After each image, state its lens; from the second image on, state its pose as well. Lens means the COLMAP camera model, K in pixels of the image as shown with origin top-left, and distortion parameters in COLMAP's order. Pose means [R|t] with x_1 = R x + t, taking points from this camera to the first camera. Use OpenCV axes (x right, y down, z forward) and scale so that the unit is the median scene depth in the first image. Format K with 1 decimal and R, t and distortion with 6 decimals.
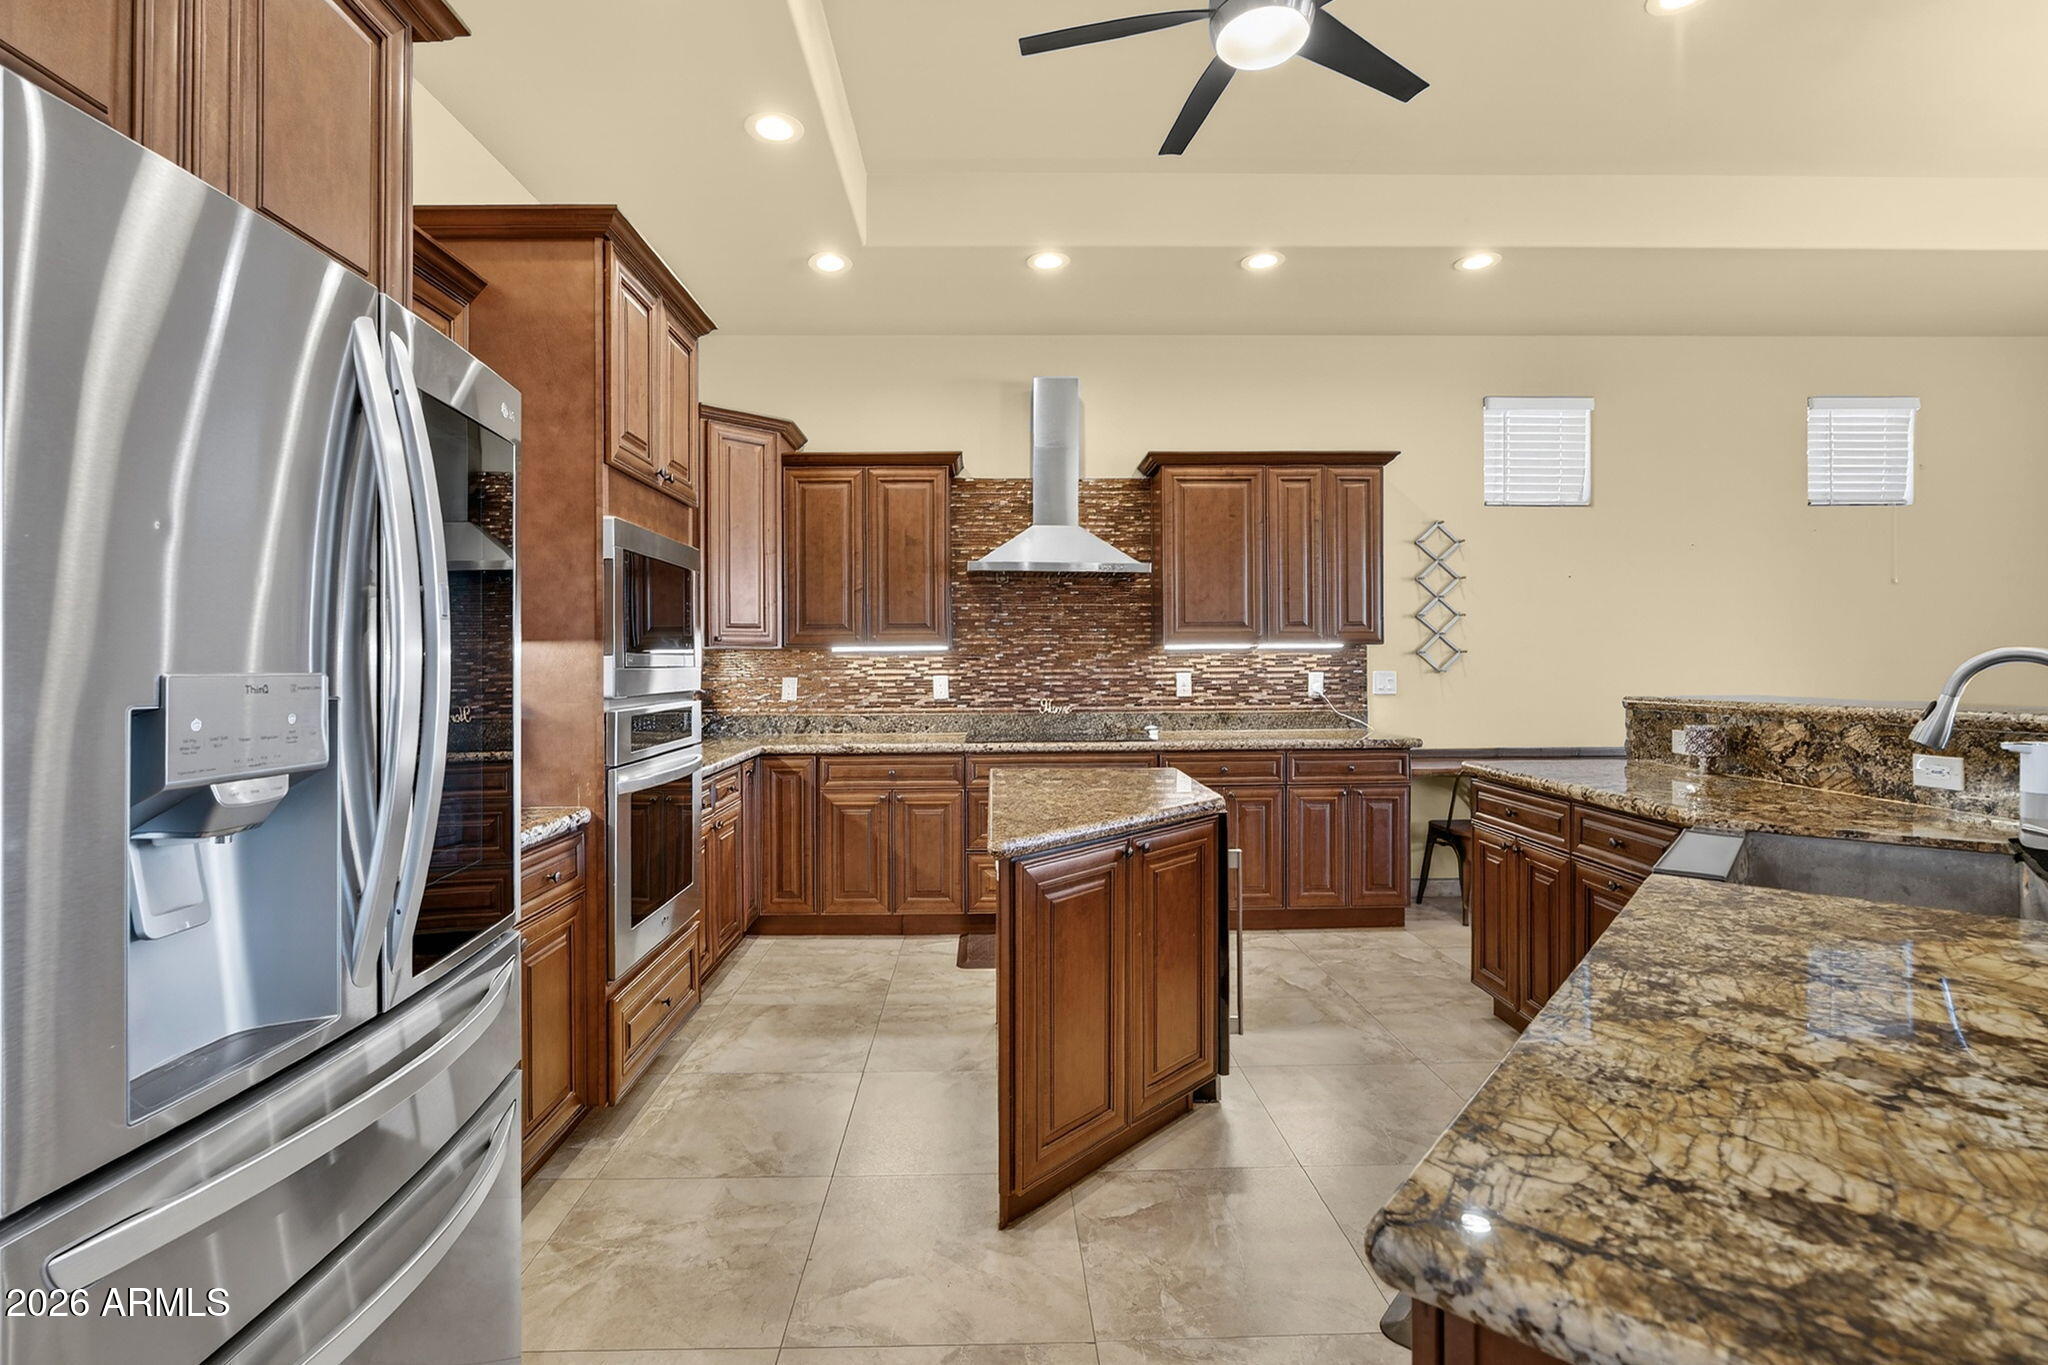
lens RADIAL K [[951.9, 0, 1019.2], [0, 951.9, 656.3], [0, 0, 1]] dist [-0.002342, 0.000633]
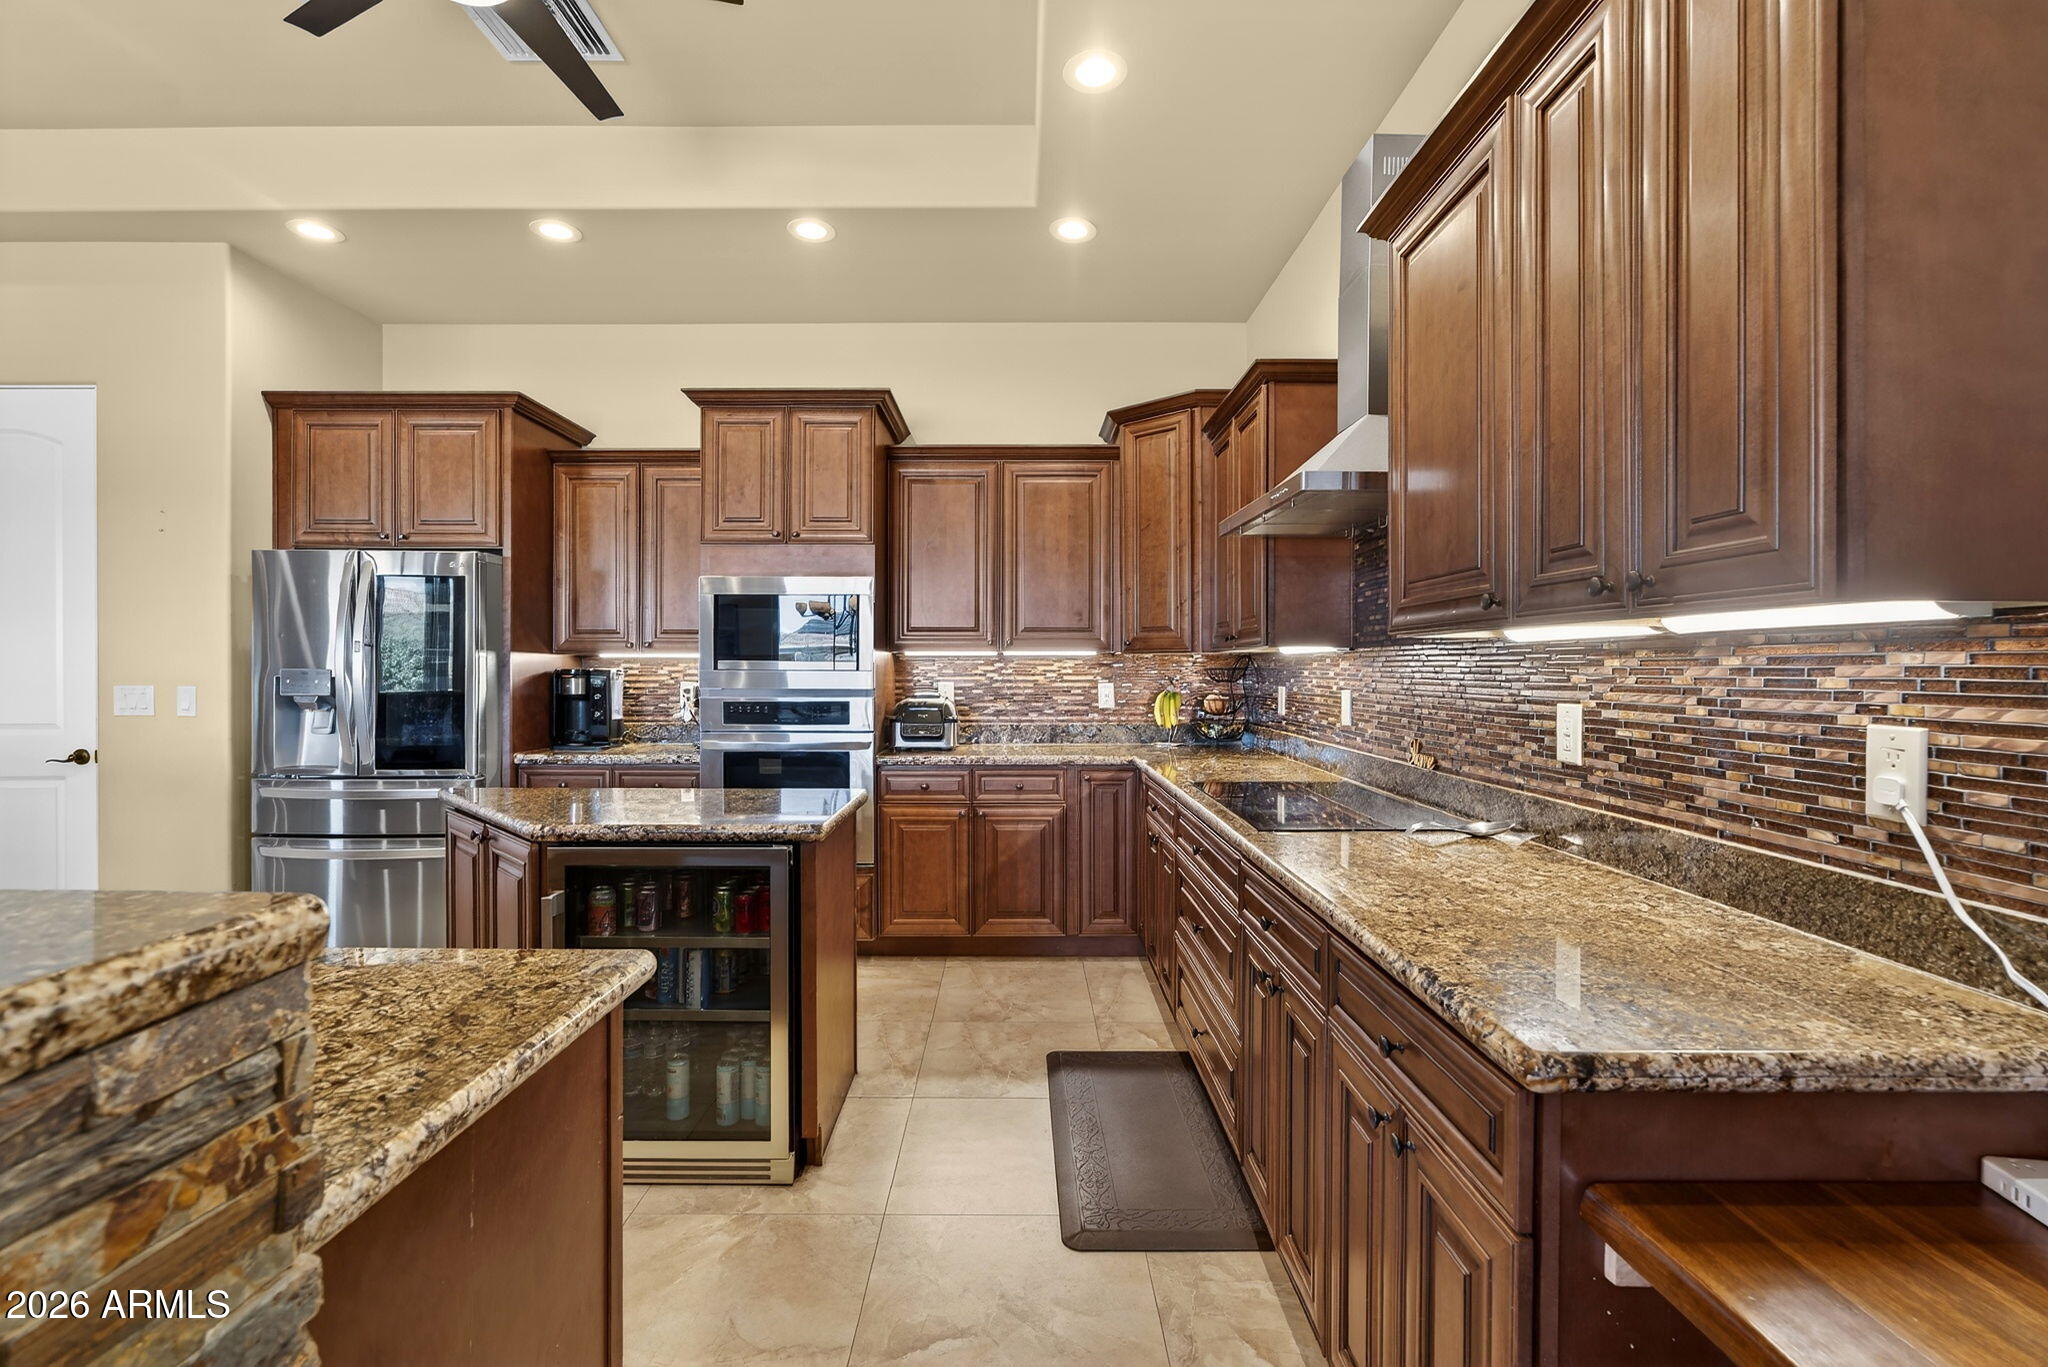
lens RADIAL K [[916.5, 0, 1018.9], [0, 916.5, 680.3], [0, 0, 1]] dist [-0.008587, 0.002926]
pose [[-0.027304, 0.020405, -0.999419, 0.592053], [0.003782, 0.999787, 0.020309, -0.000288], [0.999620, -0.003225, -0.027375, 0.843830]]
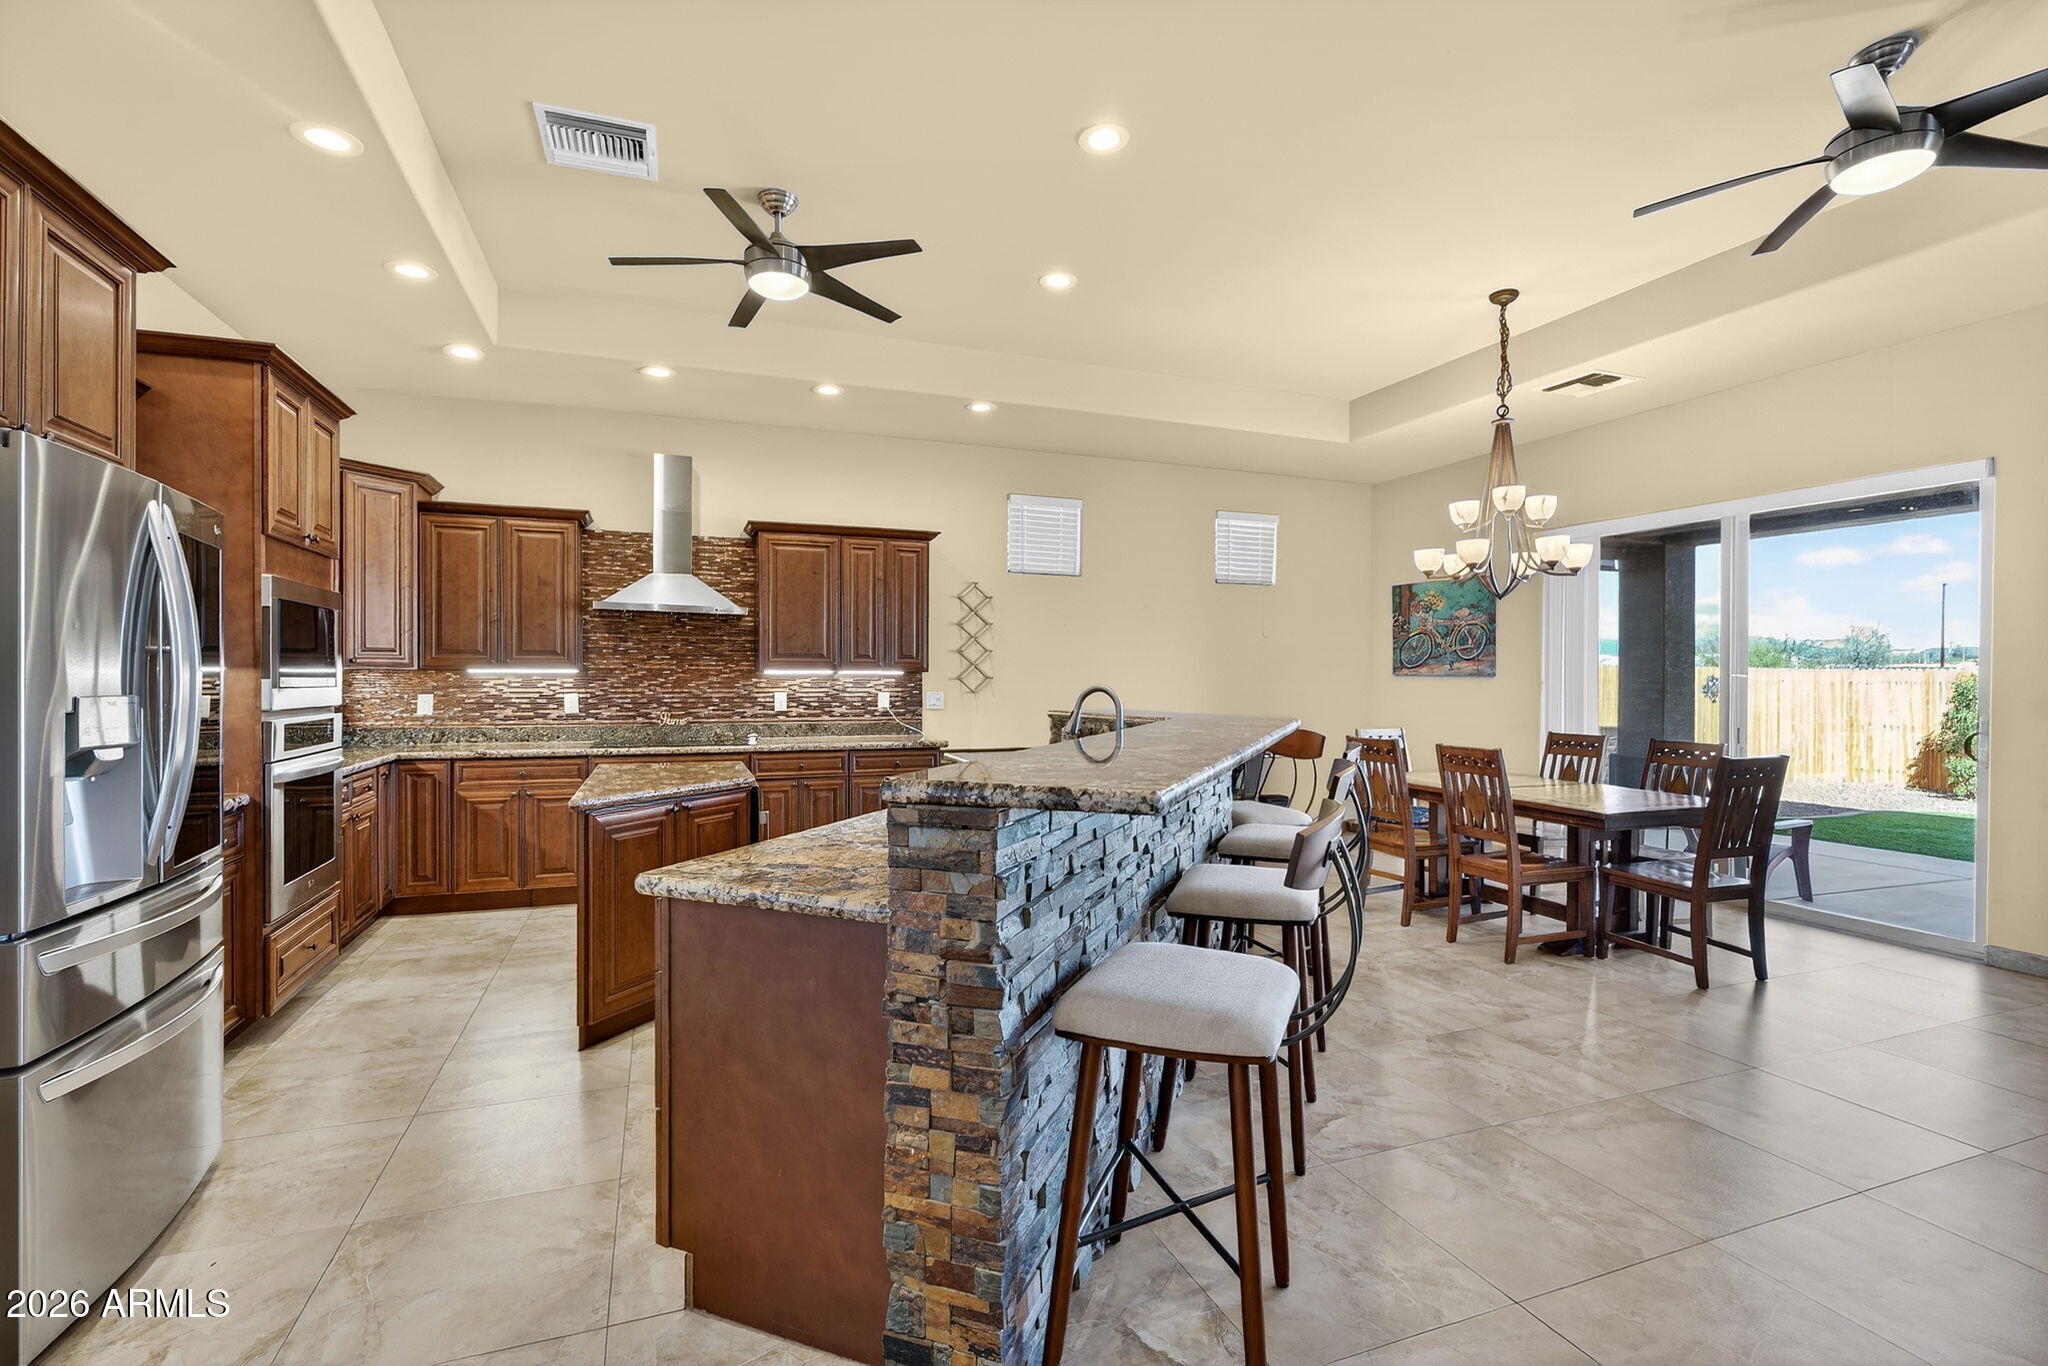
lens RADIAL K [[920.0, 0, 1018.5], [0, 920.0, 687.9], [0, 0, 1]] dist [0.000829, 0.000436]
pose [[0.944870, 0.007076, 0.327368, 0.074796], [-0.012005, 0.999843, 0.013039, -0.009364], [-0.327225, -0.016250, 0.944807, -0.296803]]
